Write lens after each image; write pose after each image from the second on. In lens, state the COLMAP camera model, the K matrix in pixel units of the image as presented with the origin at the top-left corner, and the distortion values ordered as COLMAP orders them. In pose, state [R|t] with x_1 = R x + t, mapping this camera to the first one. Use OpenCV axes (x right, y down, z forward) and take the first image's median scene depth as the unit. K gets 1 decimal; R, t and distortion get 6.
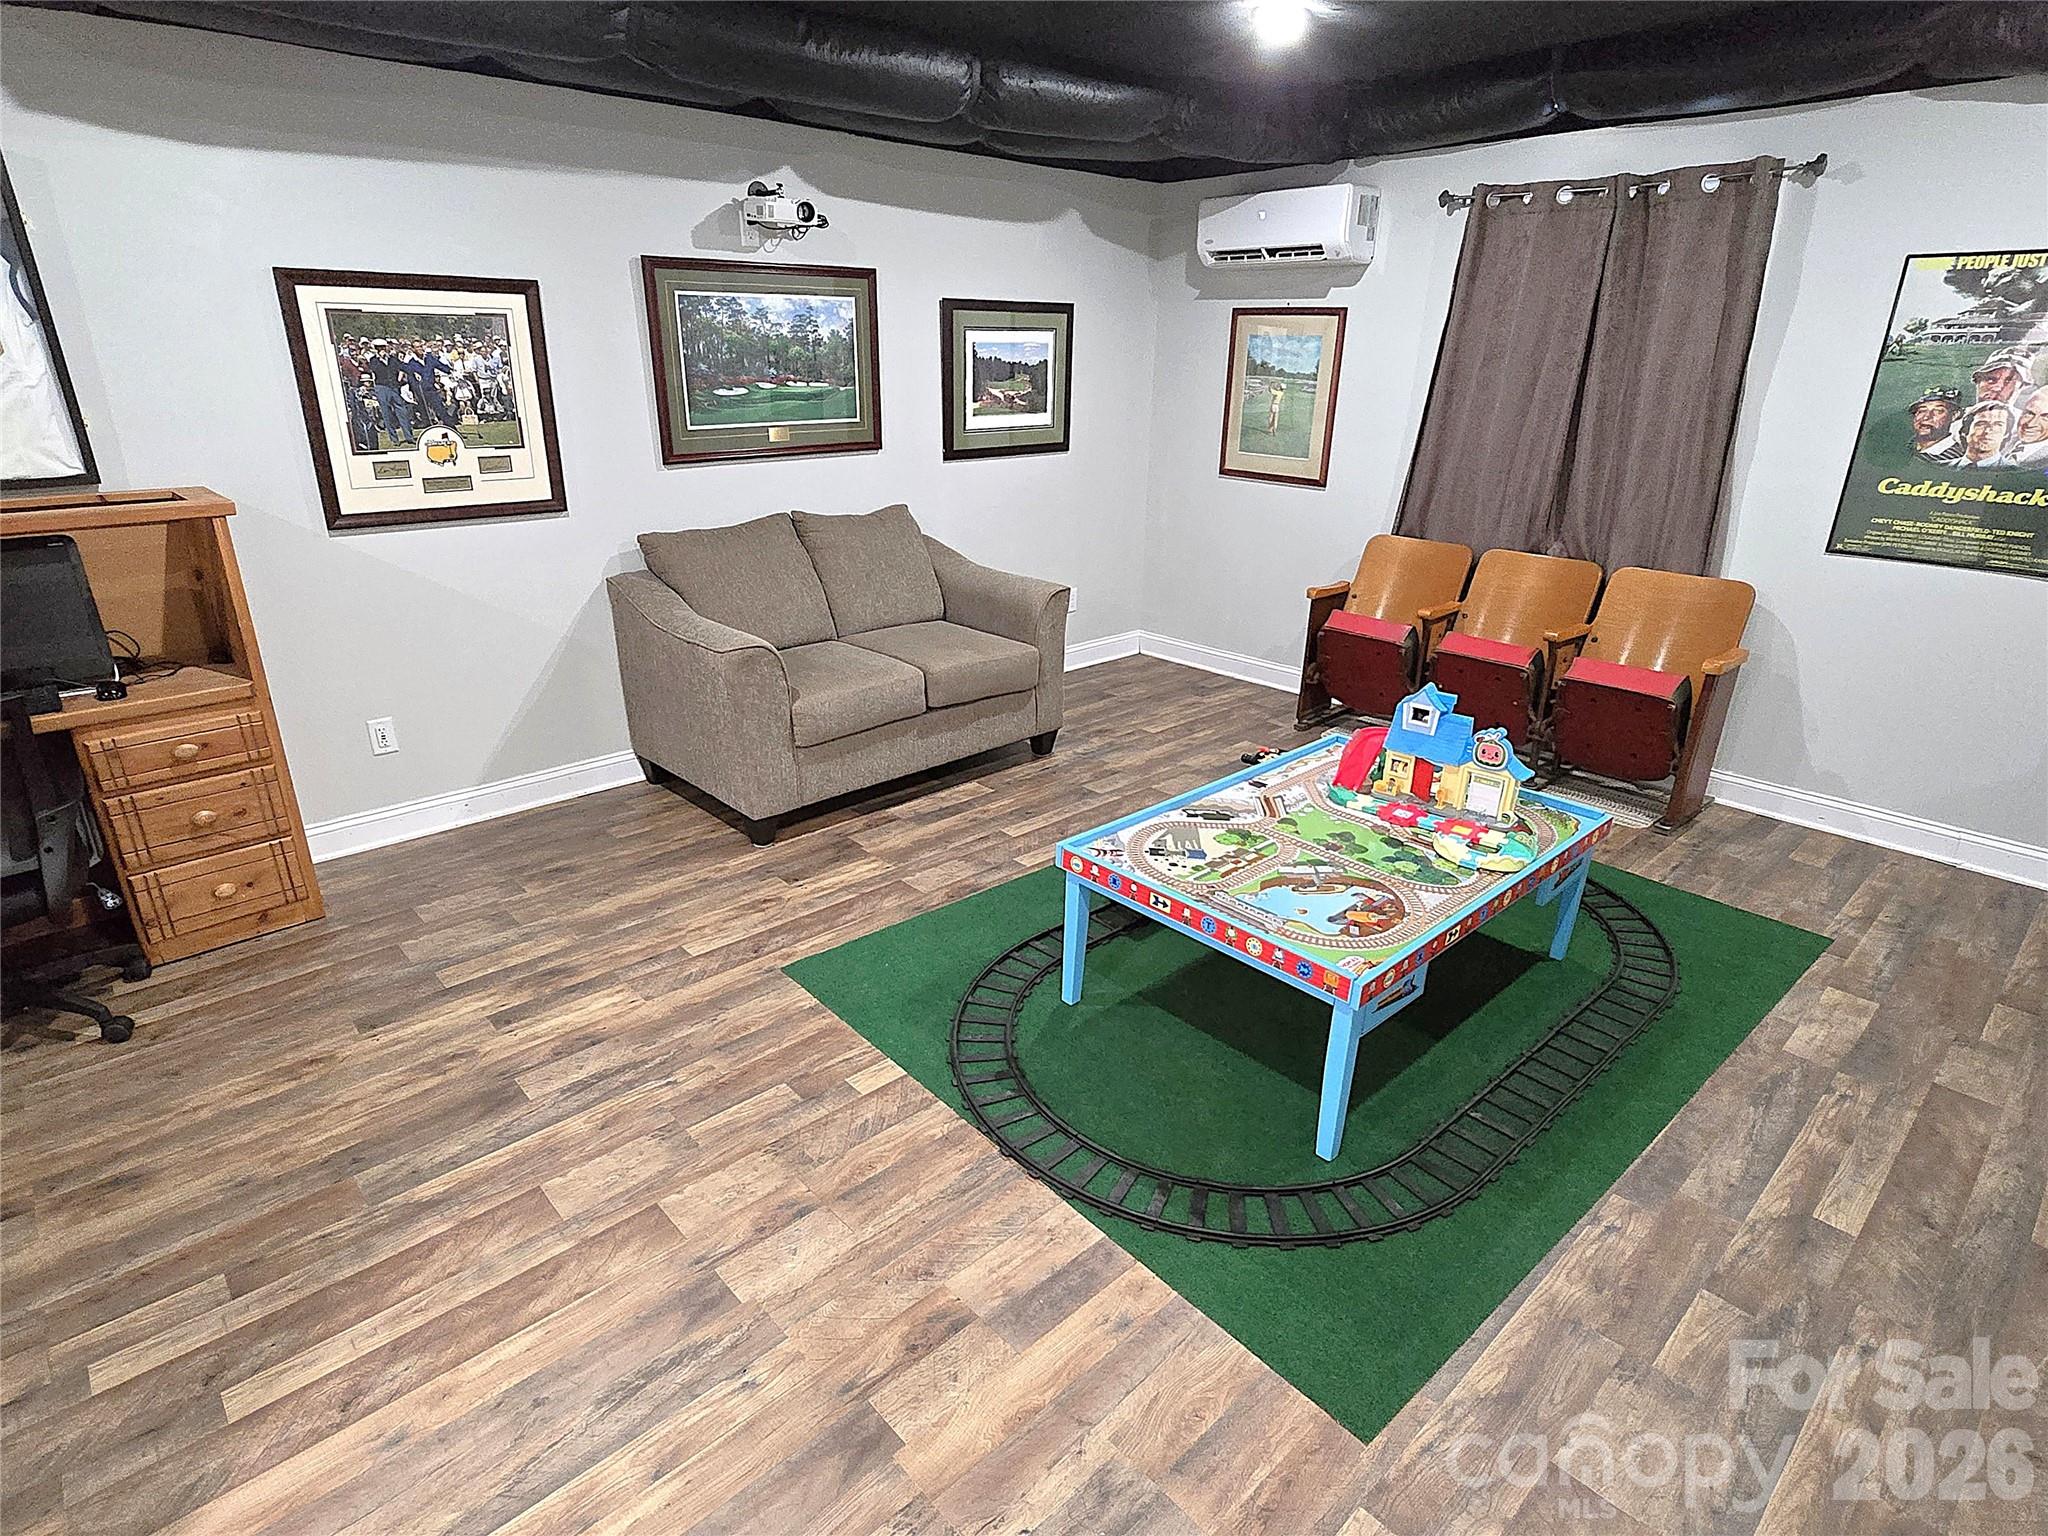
lens RADIAL K [[1089.9, 0, 1018.6], [0, 1089.9, 775.3], [0, 0, 1]] dist [-0.003087, -0.002040]
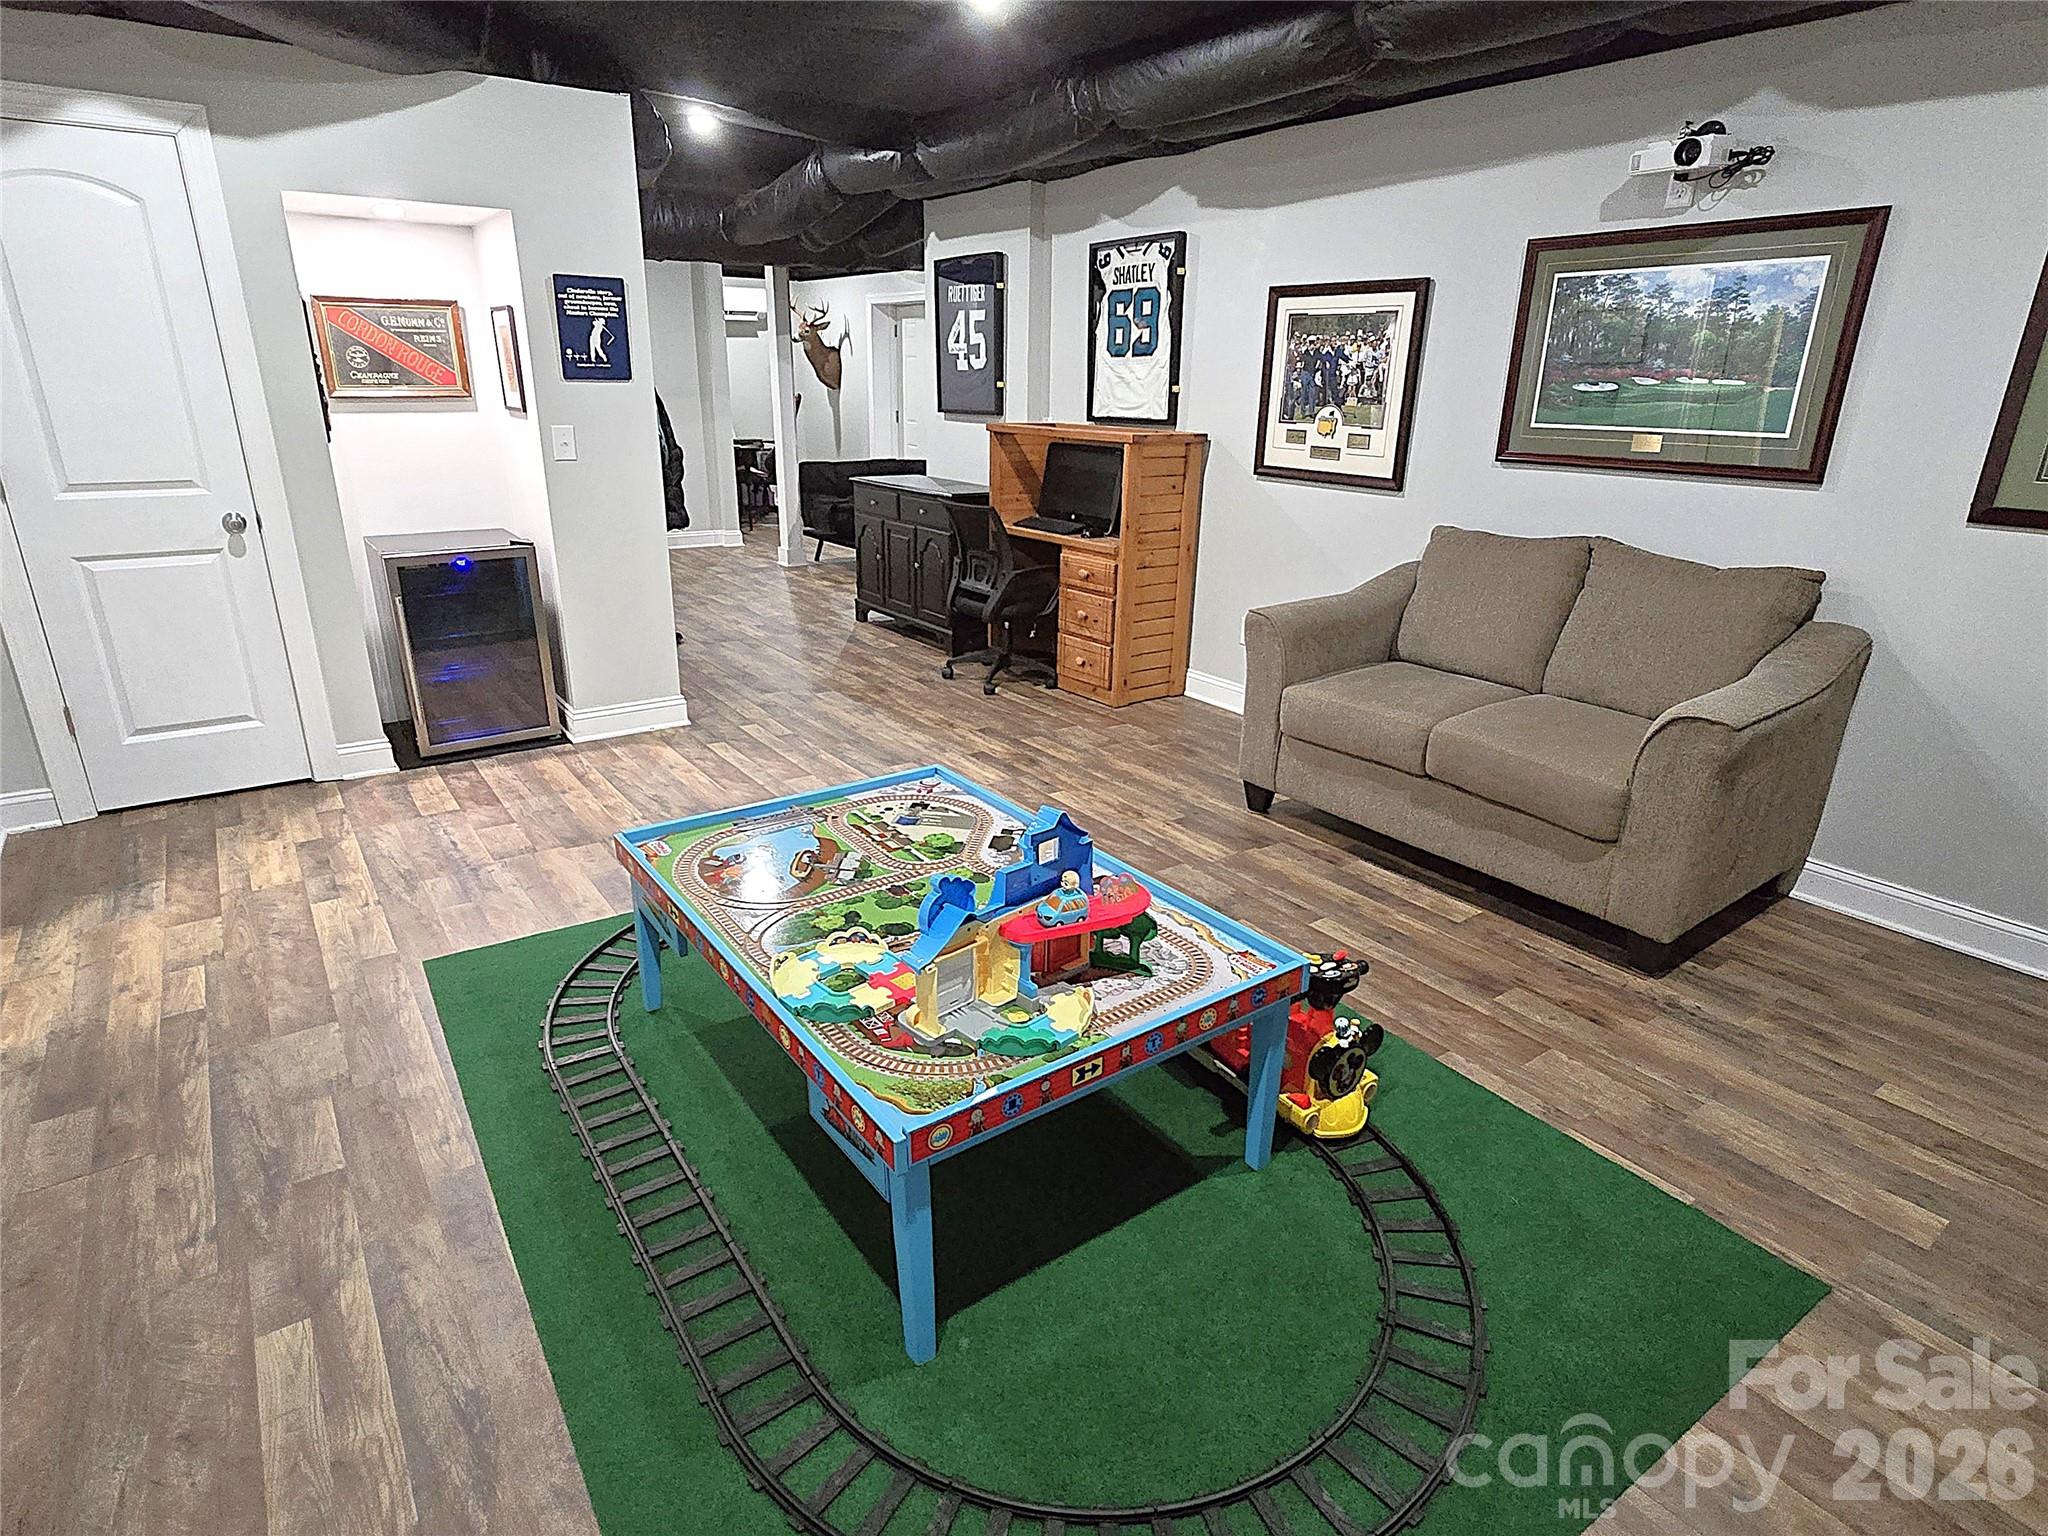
lens RADIAL K [[1089.9, 0, 1019.4], [0, 1089.9, 771.8], [0, 0, 1]] dist [-0.003087, -0.002040]
pose [[-0.117097, 0.328253, -0.937304, 0.824064], [-0.378544, 0.857794, 0.347699, -0.267084], [0.918147, 0.395525, 0.023813, 0.832807]]
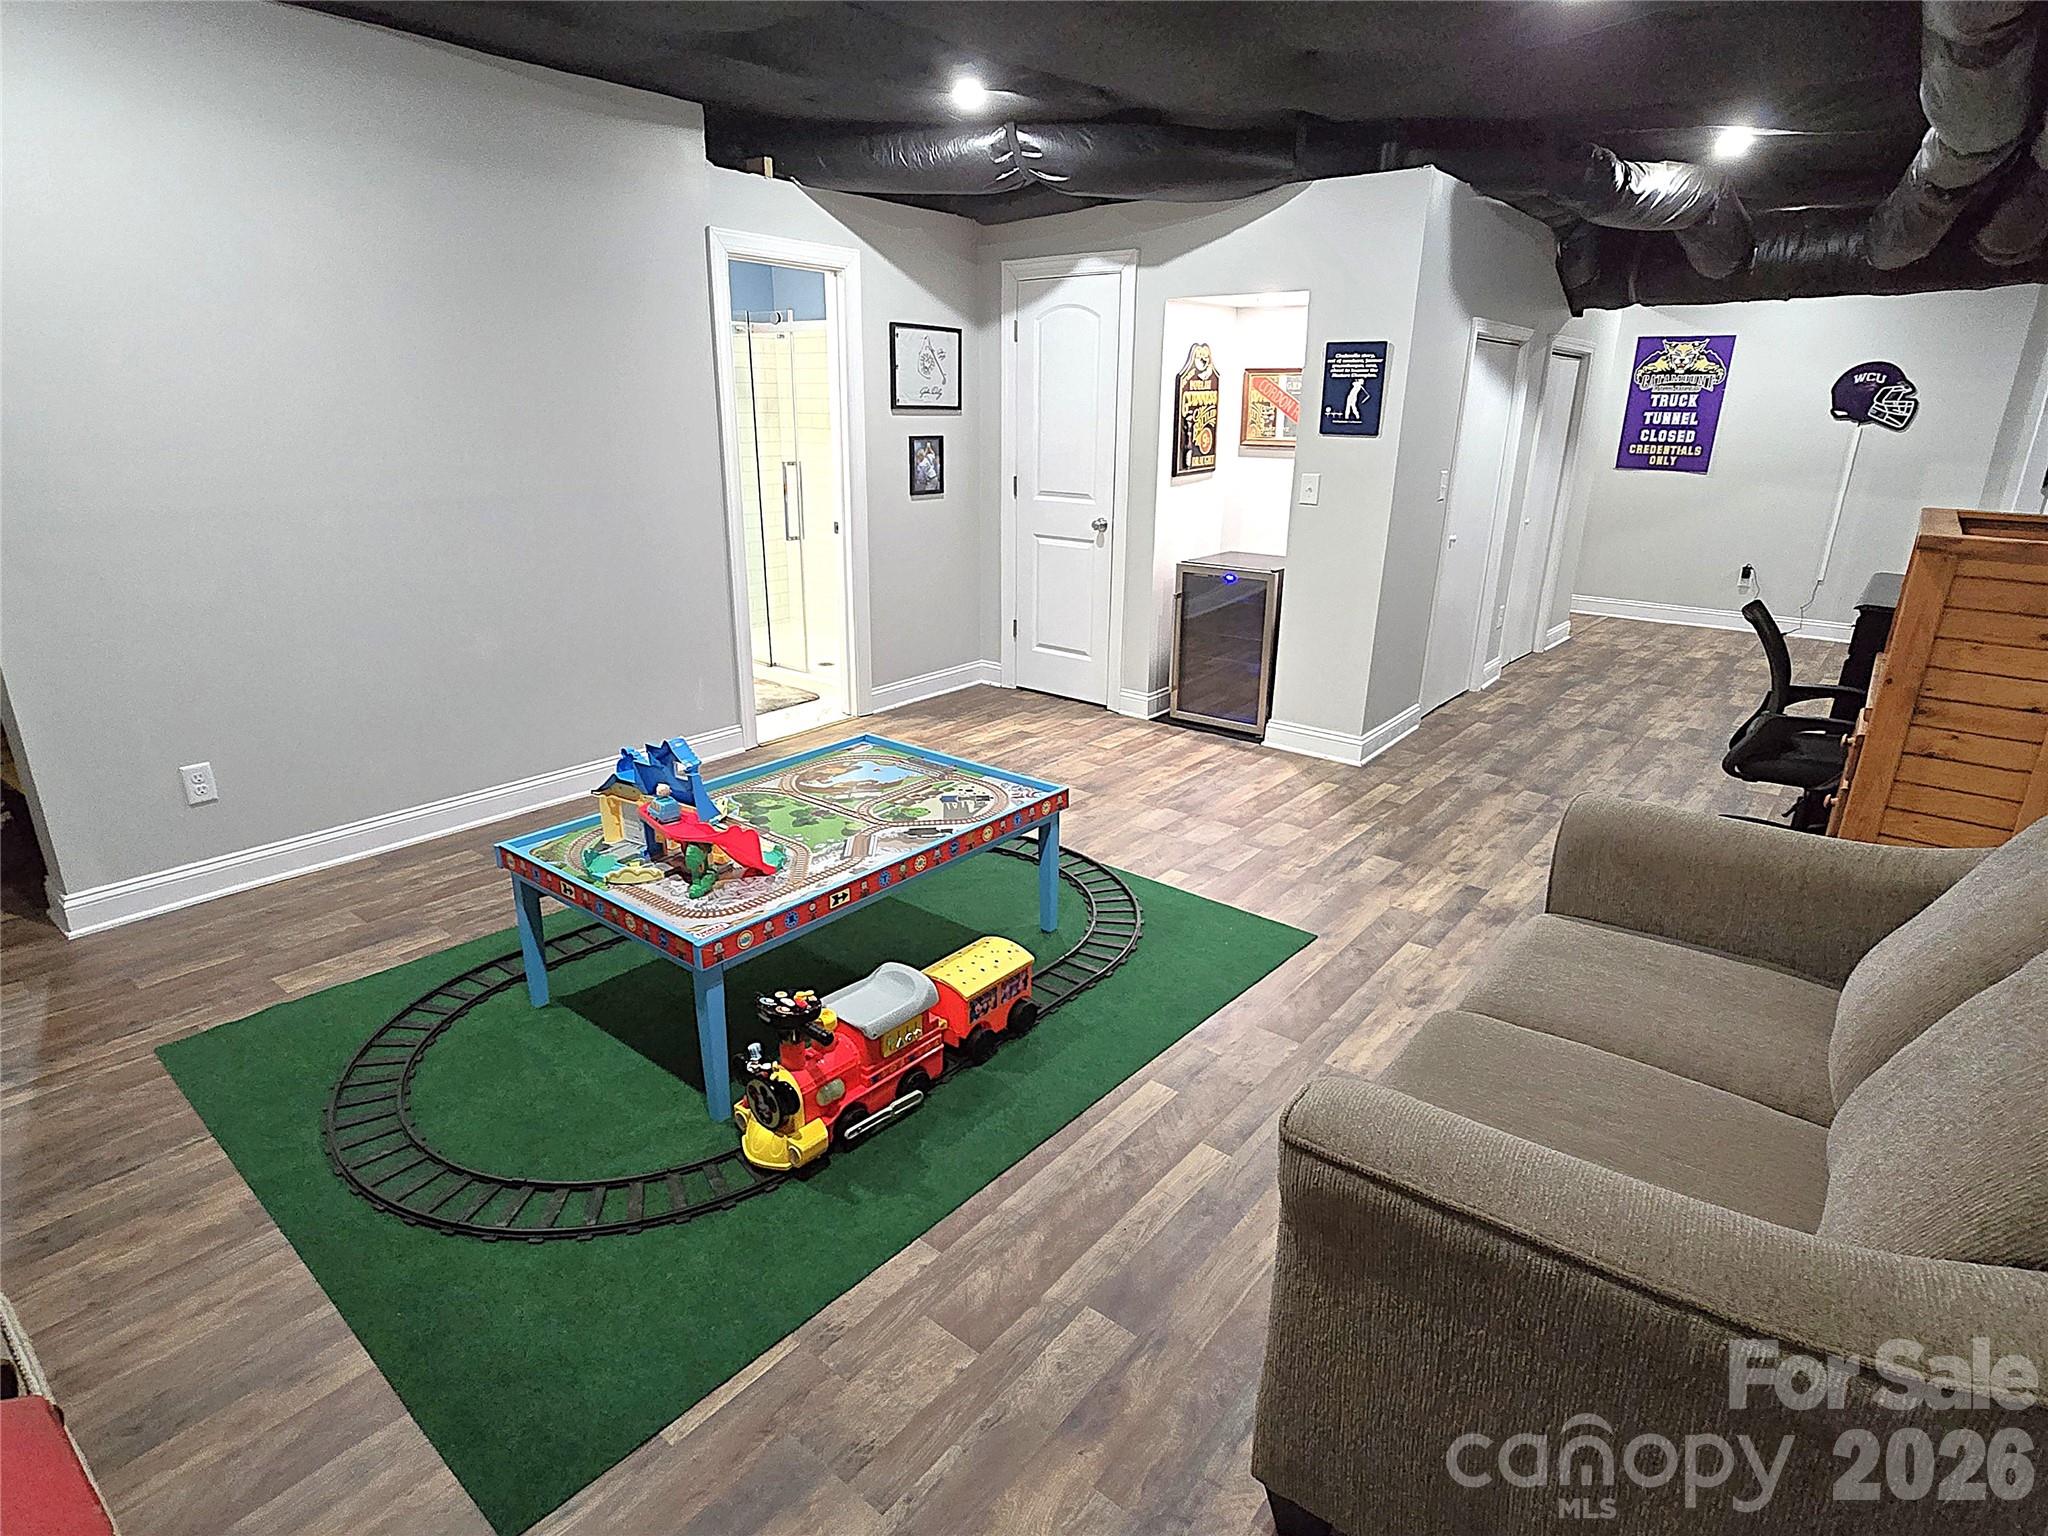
lens RADIAL K [[1089.9, 0, 1037.2], [0, 1089.9, 784.4], [0, 0, 1]] dist [-0.003087, -0.002040]
pose [[-0.986917, 0.030382, -0.158340, 0.200276], [-0.080068, 0.760066, 0.644895, -0.545114], [0.139942, 0.649135, -0.747689, 1.476429]]
